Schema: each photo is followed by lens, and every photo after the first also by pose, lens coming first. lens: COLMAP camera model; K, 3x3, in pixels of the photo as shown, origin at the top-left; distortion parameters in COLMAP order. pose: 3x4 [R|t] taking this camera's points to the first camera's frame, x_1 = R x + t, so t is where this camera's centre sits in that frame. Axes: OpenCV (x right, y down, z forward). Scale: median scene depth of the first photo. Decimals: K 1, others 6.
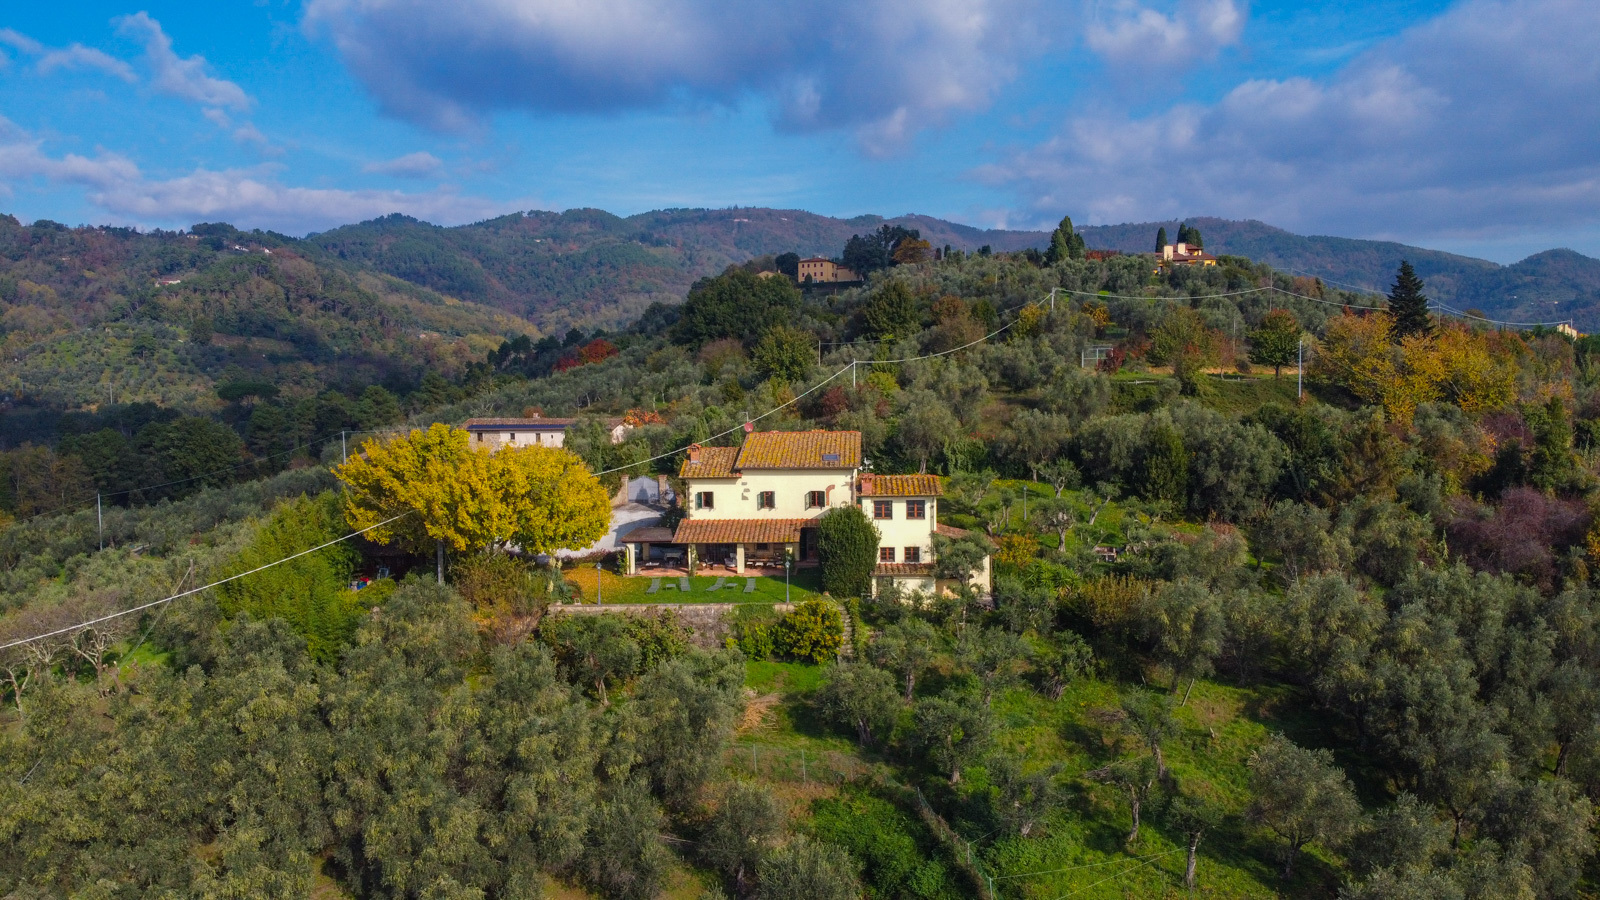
lens RADIAL K [[1399.1, 0, 807.9], [0, 1399.1, 470.7], [0, 0, 1]] dist [0.350593, -1.082065]
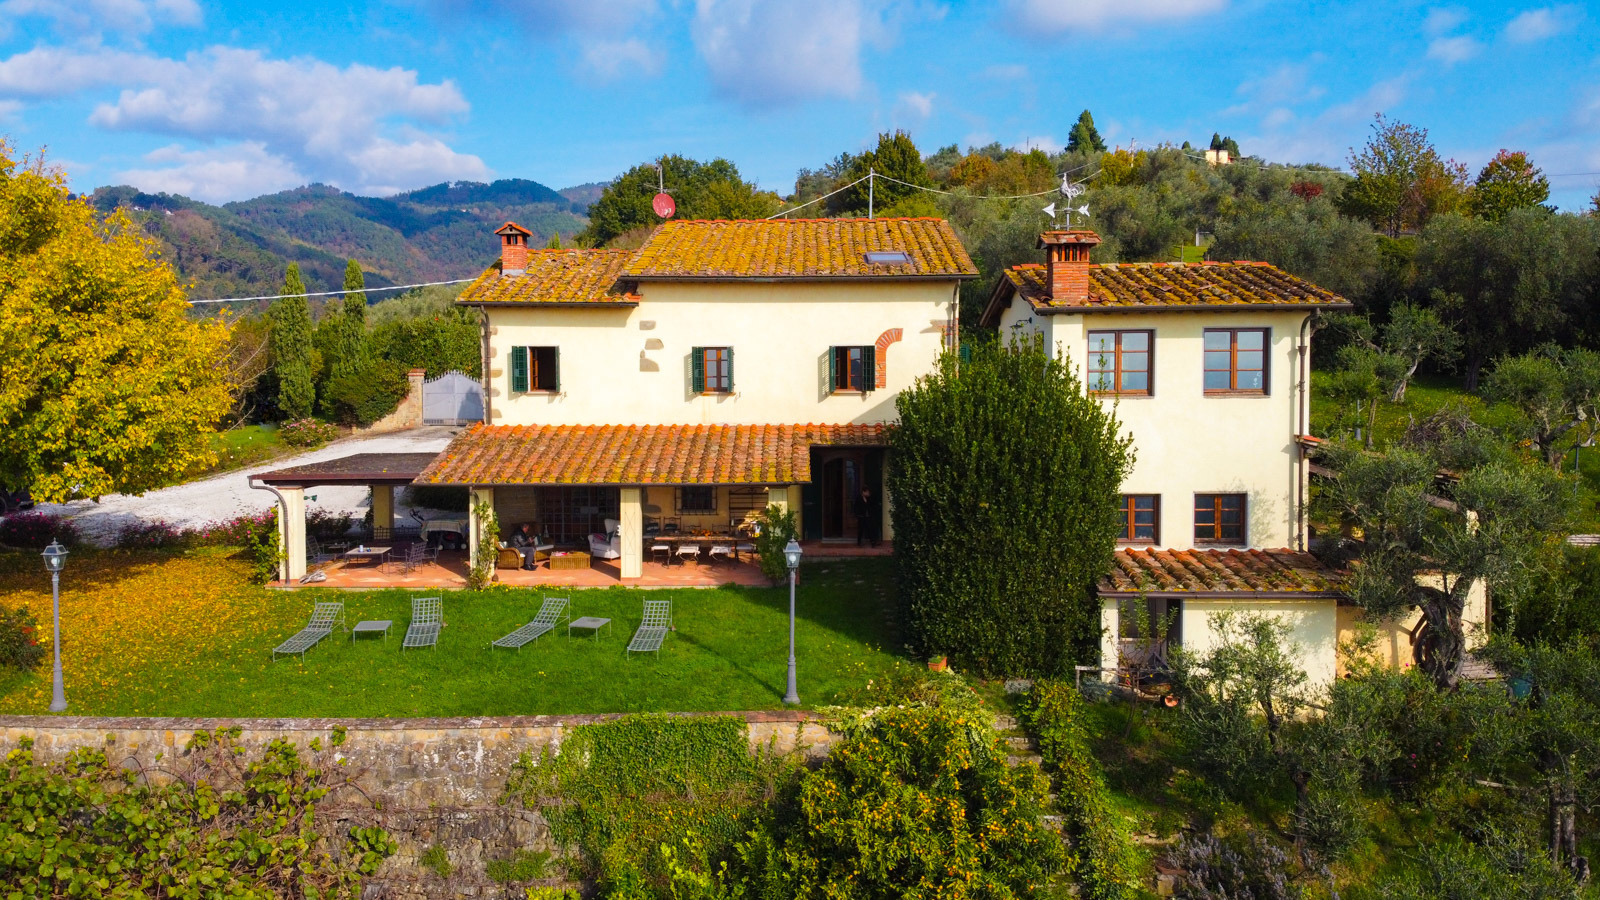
lens RADIAL K [[1376.0, 0, 778.7], [0, 1376.0, 475.8], [0, 0, 1]] dist [0.342596, -1.005702]
pose [[0.999692, 0.004197, 0.024447, -0.020743], [-0.004495, 0.999916, 0.012155, 0.043708], [-0.024394, -0.012262, 0.999627, 0.656820]]
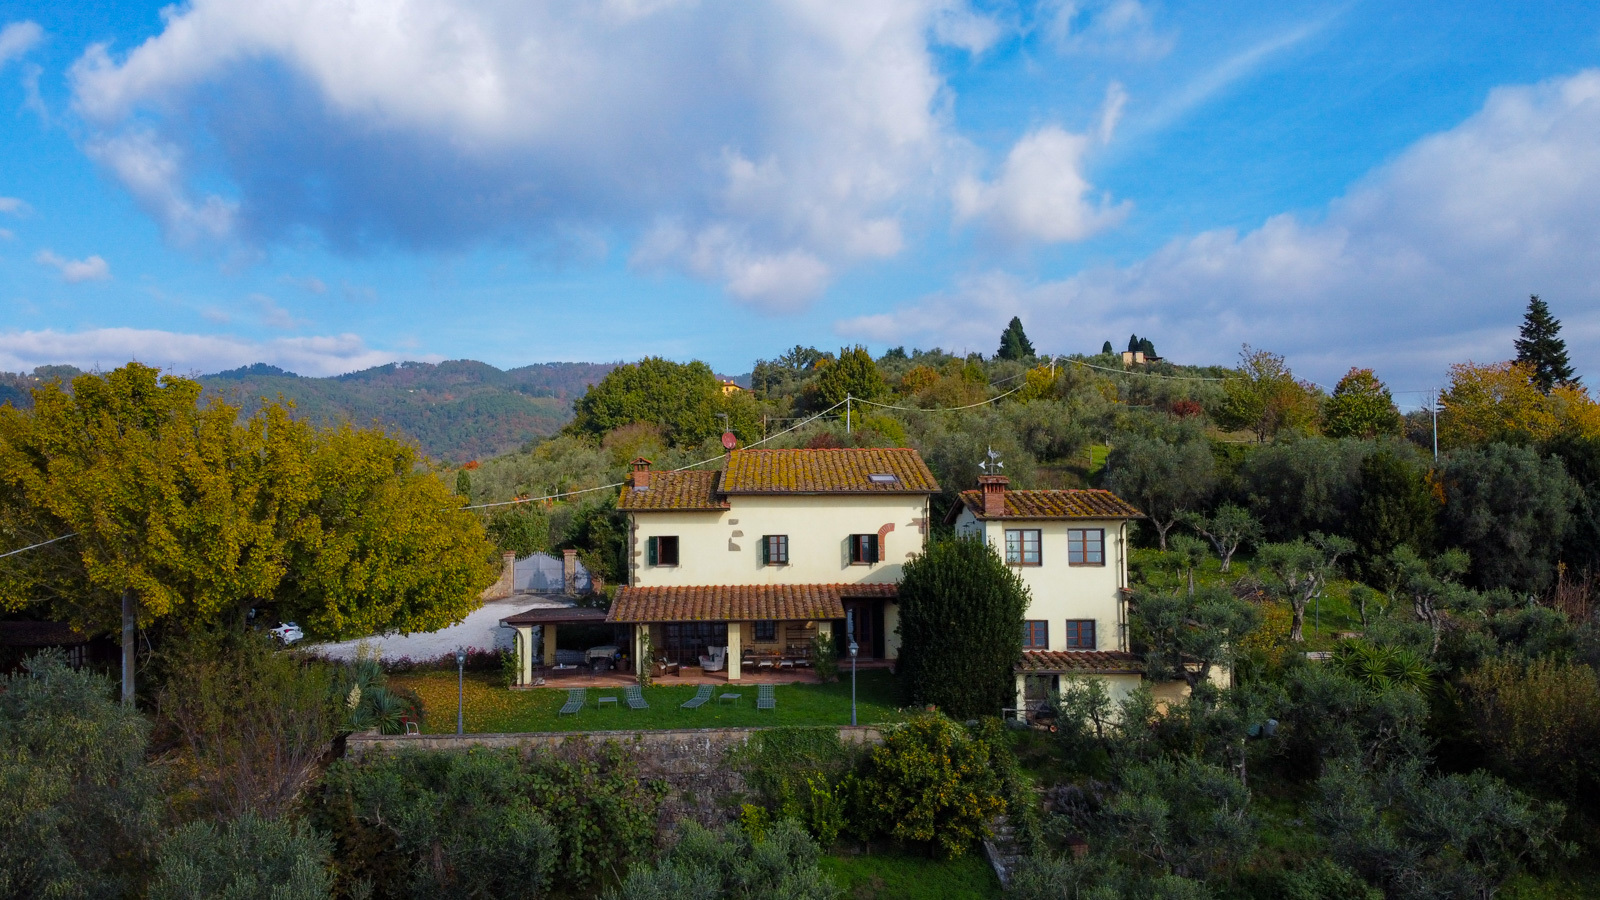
lens RADIAL K [[1399.1, 0, 807.9], [0, 1399.1, 470.7], [0, 0, 1]] dist [0.350593, -1.082065]
pose [[0.996416, 0.005492, 0.084415, -0.064124], [0.004375, 0.993210, -0.116255, 0.055076], [-0.084480, 0.116208, 0.989626, 0.445714]]
